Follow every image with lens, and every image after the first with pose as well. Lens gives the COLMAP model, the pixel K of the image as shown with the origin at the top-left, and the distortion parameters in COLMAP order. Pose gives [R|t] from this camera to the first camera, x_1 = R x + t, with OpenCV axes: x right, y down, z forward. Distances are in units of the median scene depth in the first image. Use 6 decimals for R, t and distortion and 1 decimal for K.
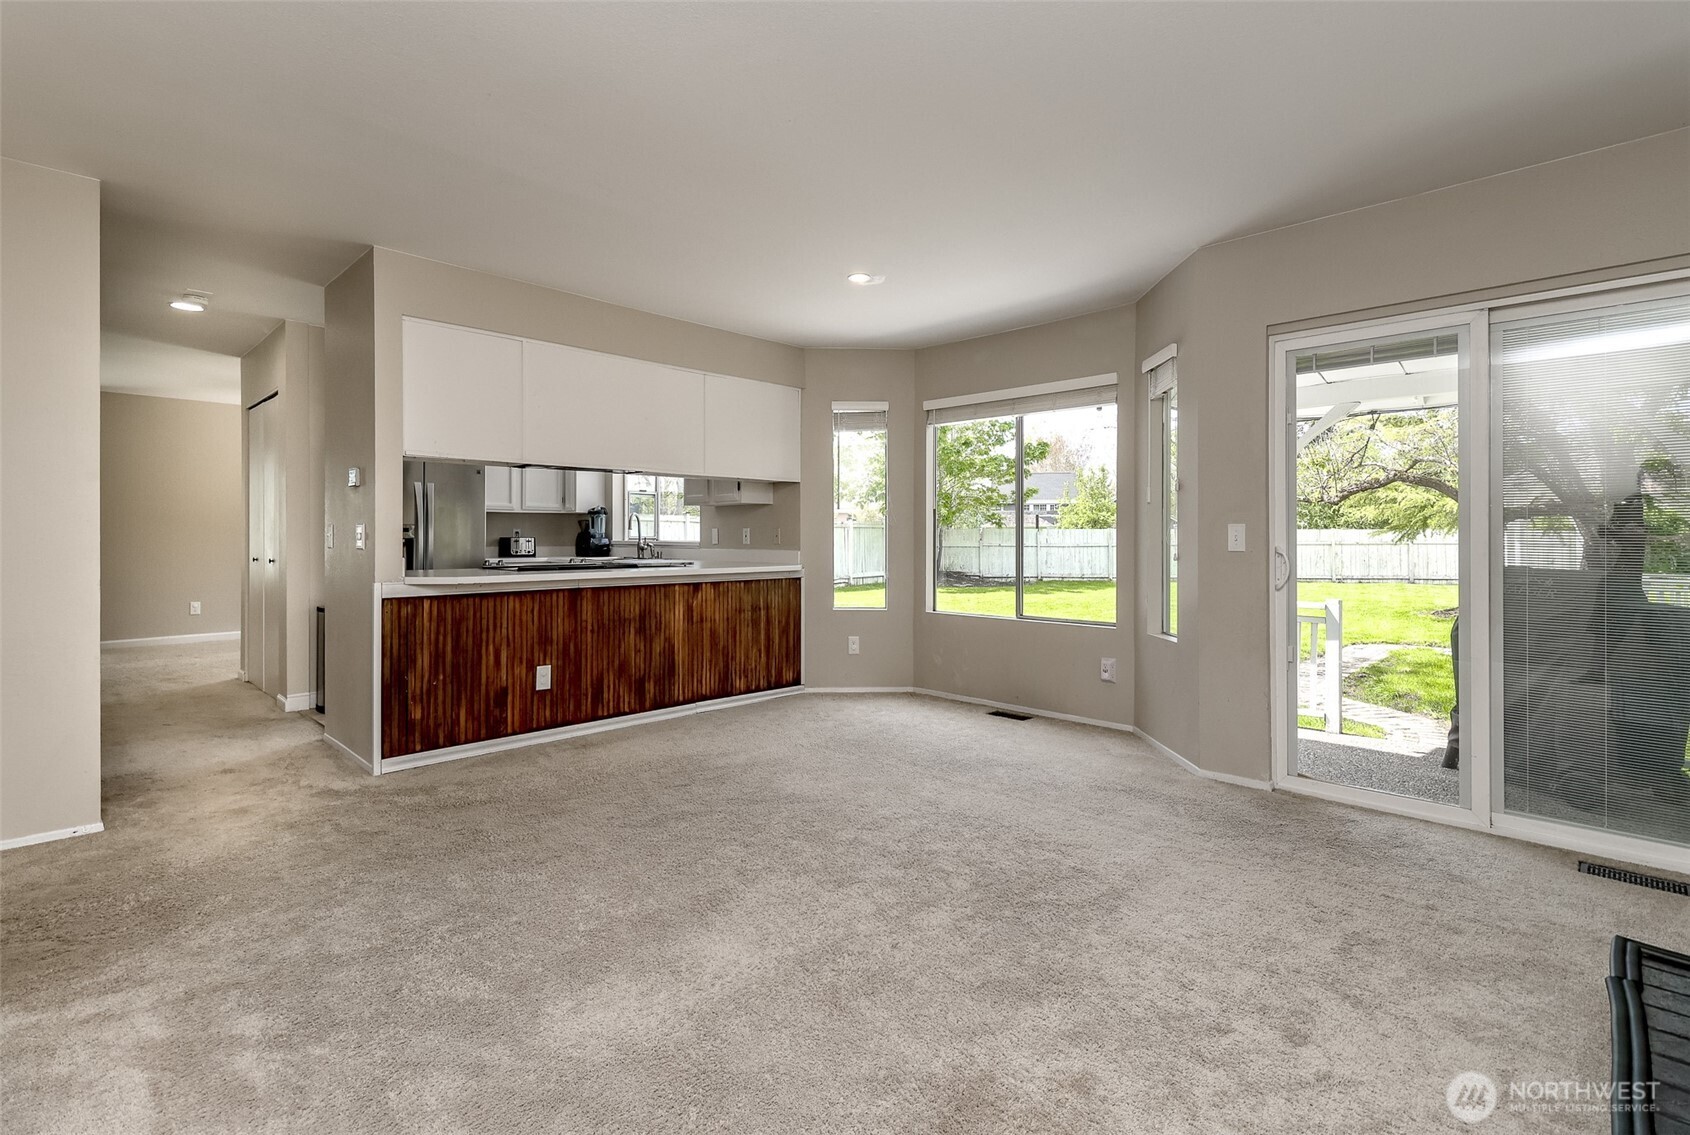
lens RADIAL K [[779.1, 0, 847.9], [0, 779.1, 534.9], [0, 0, 1]] dist [0.007784, -0.001049]
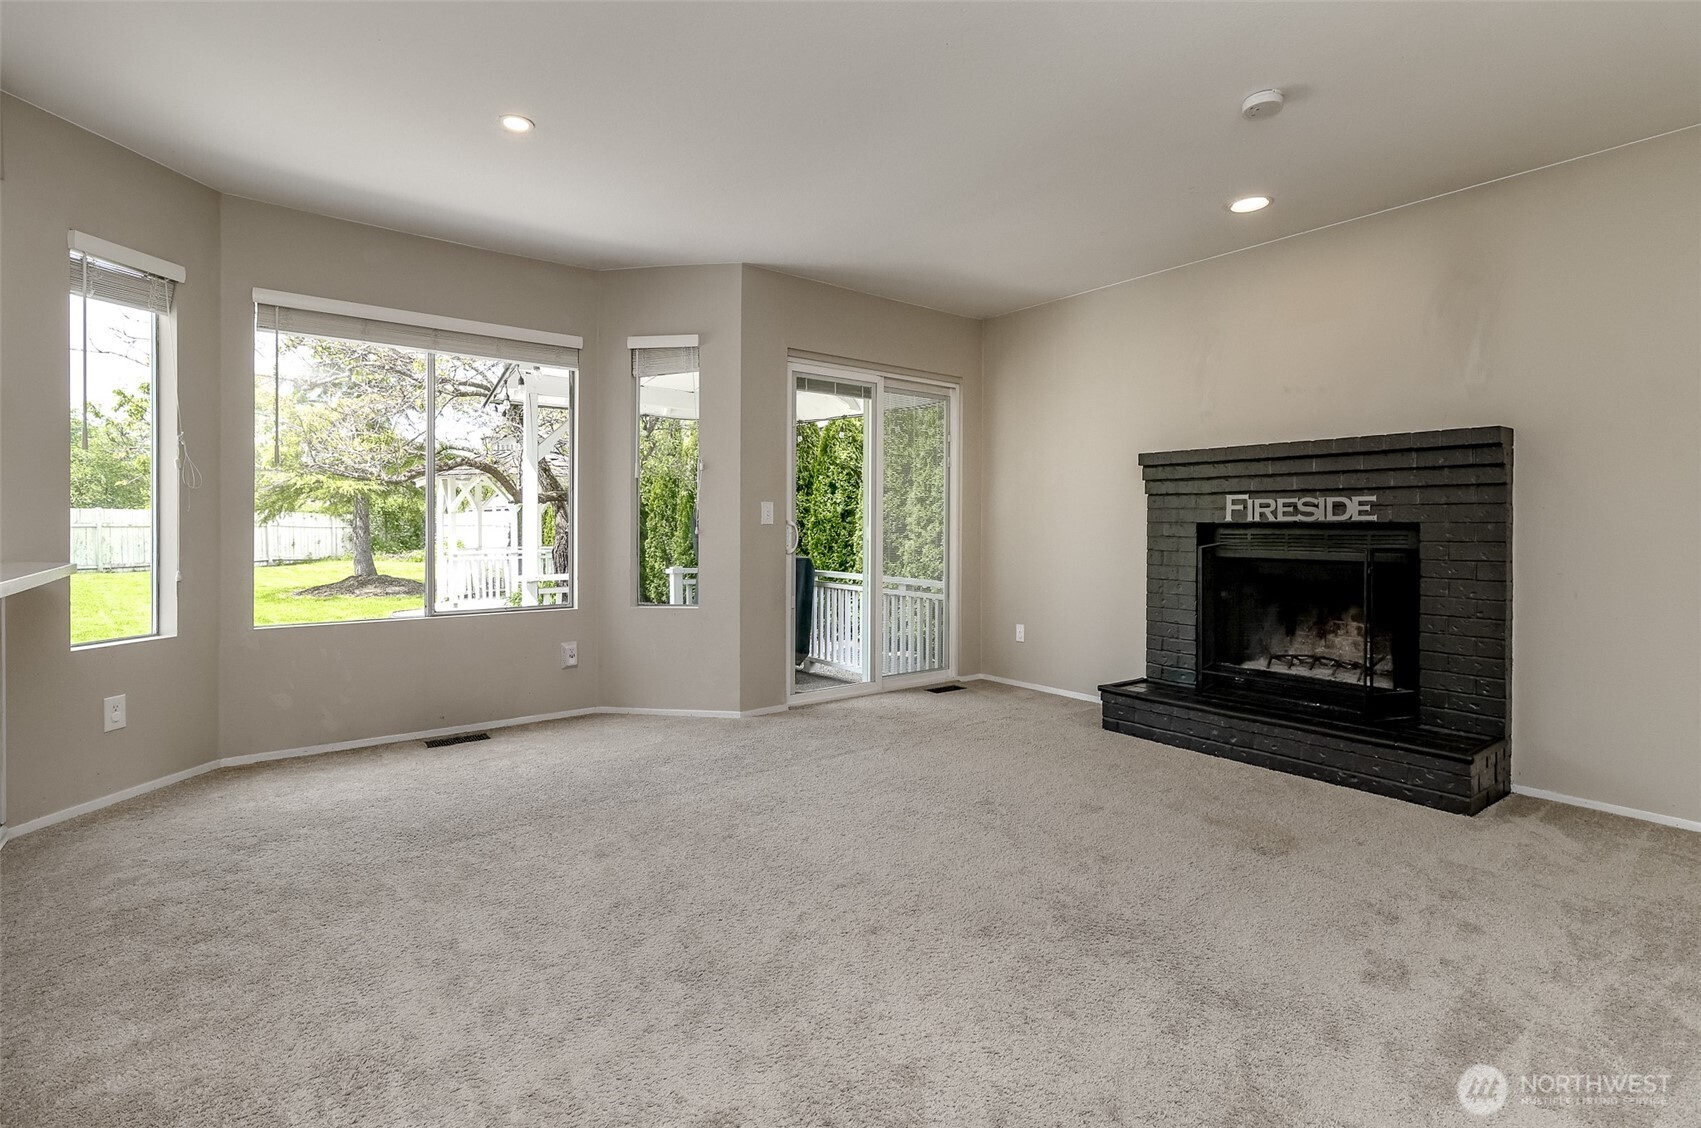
lens RADIAL K [[780.0, 0, 858.5], [0, 780.0, 531.0], [0, 0, 1]] dist [0.003651, 0.000393]
pose [[0.143140, -0.008965, 0.989662, -0.335759], [-0.007106, 0.999924, 0.010085, 0.008435], [-0.989677, -0.008476, 0.143065, 0.331264]]
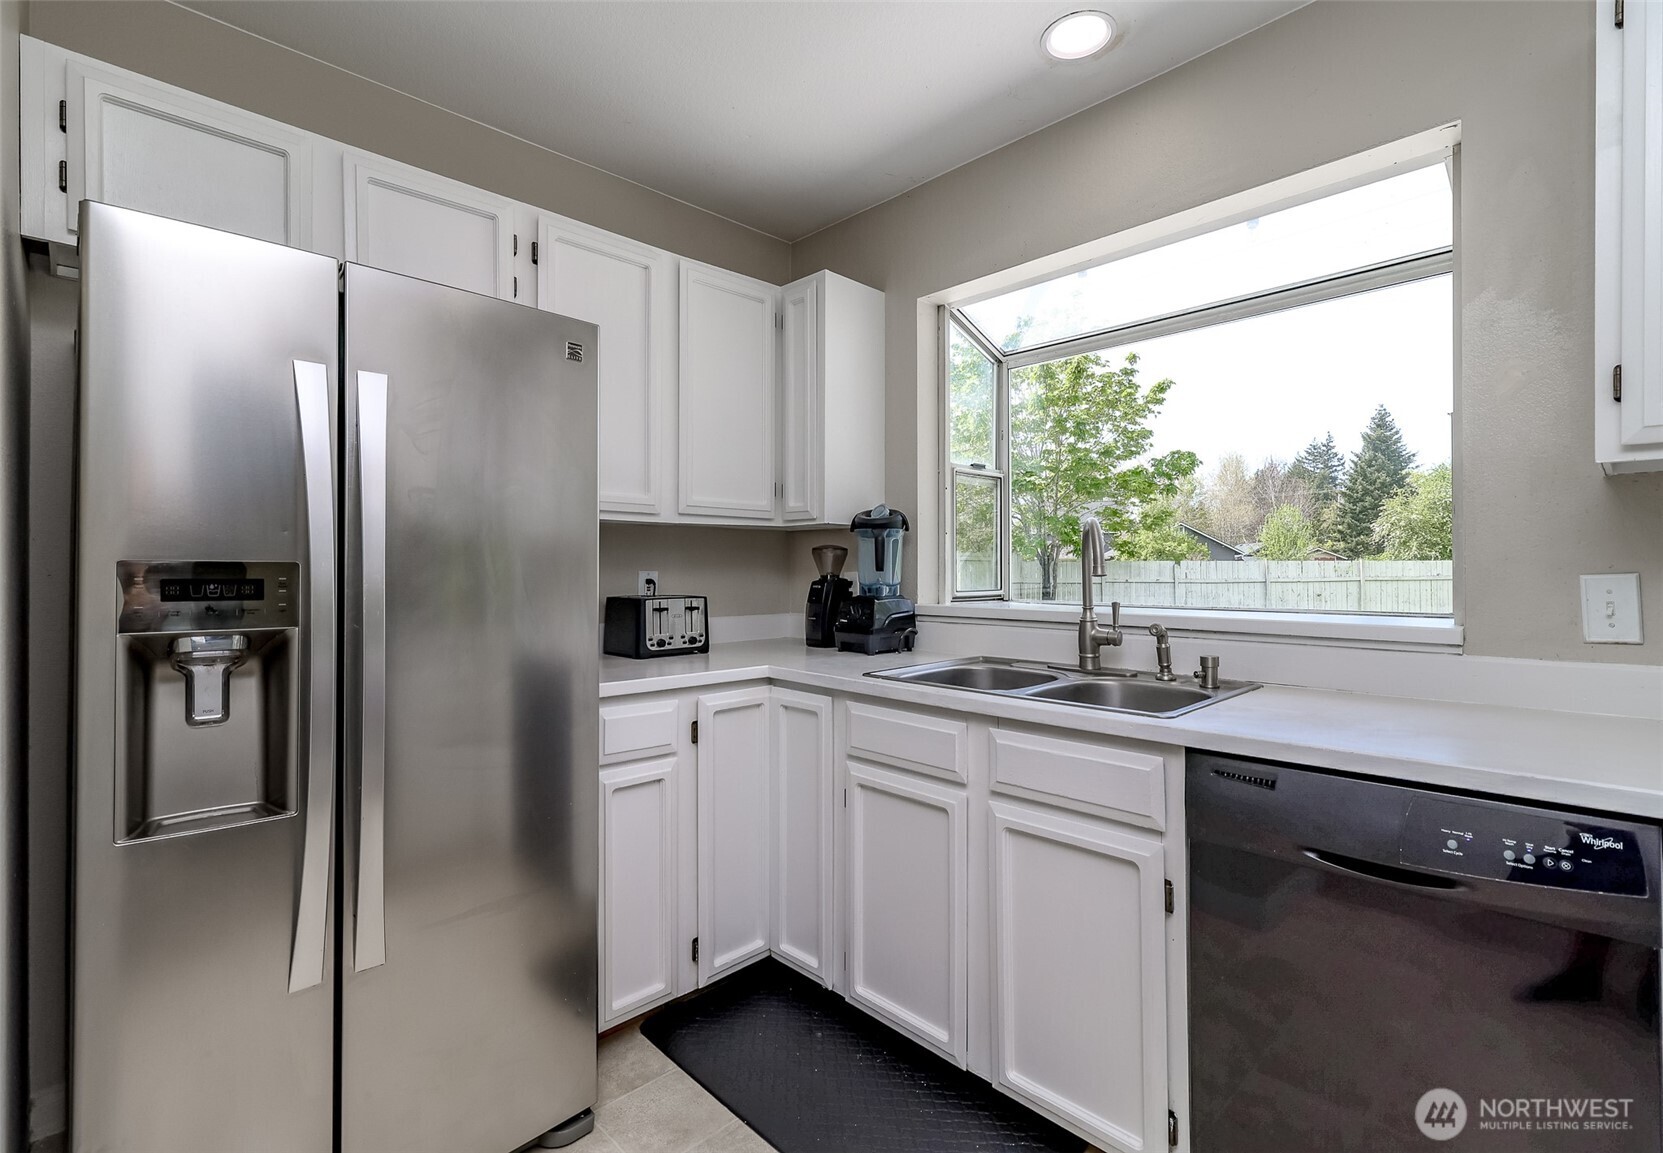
lens RADIAL K [[782.4, 0, 831.3], [0, 782.4, 566.9], [0, 0, 1]] dist [-0.000162, 0.000197]
pose [[0.999454, -0.004581, -0.032707, -0.340649], [0.004554, 0.999989, -0.000879, -0.009467], [0.032711, 0.000730, 0.999465, 0.672515]]
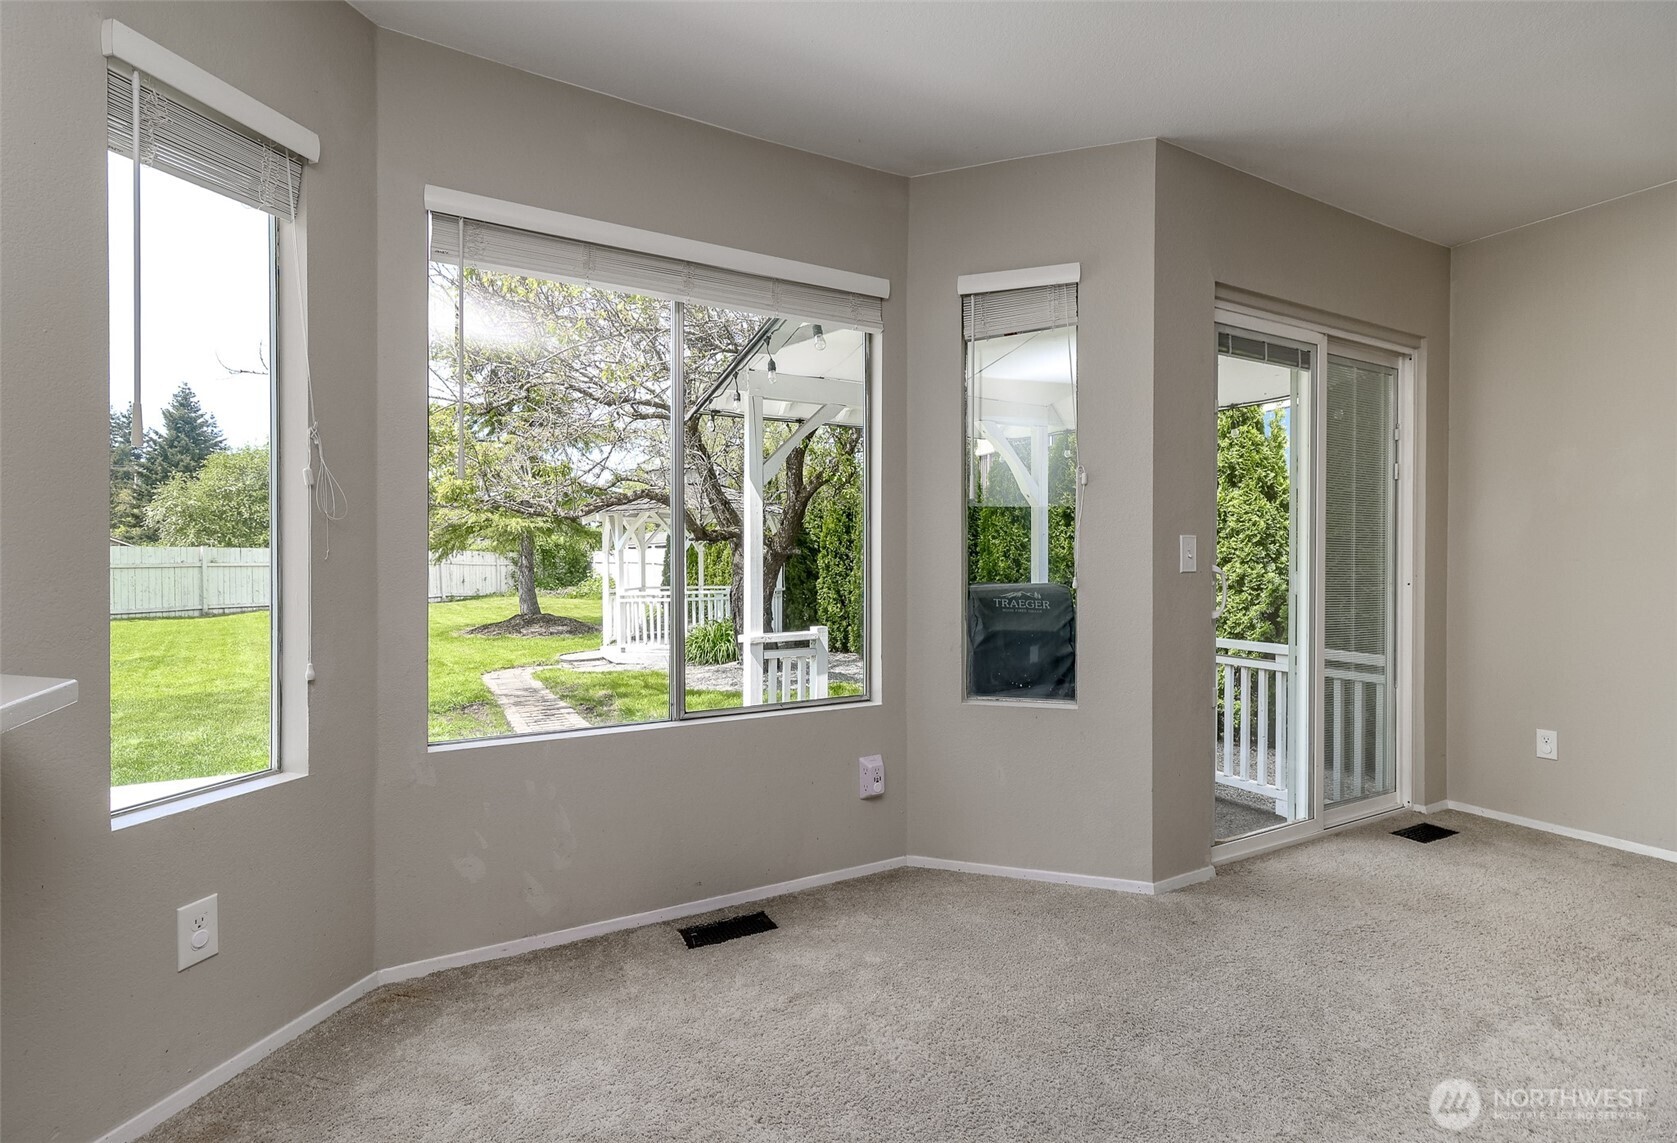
lens RADIAL K [[771.0, 0, 849.6], [0, 771.0, 566.2], [0, 0, 1]] dist [0.006448, 0.001900]
pose [[0.299150, -0.010194, 0.954151, -0.145331], [-0.002939, 0.999928, 0.011605, 0.003532], [-0.954201, -0.006276, 0.299099, 0.527301]]
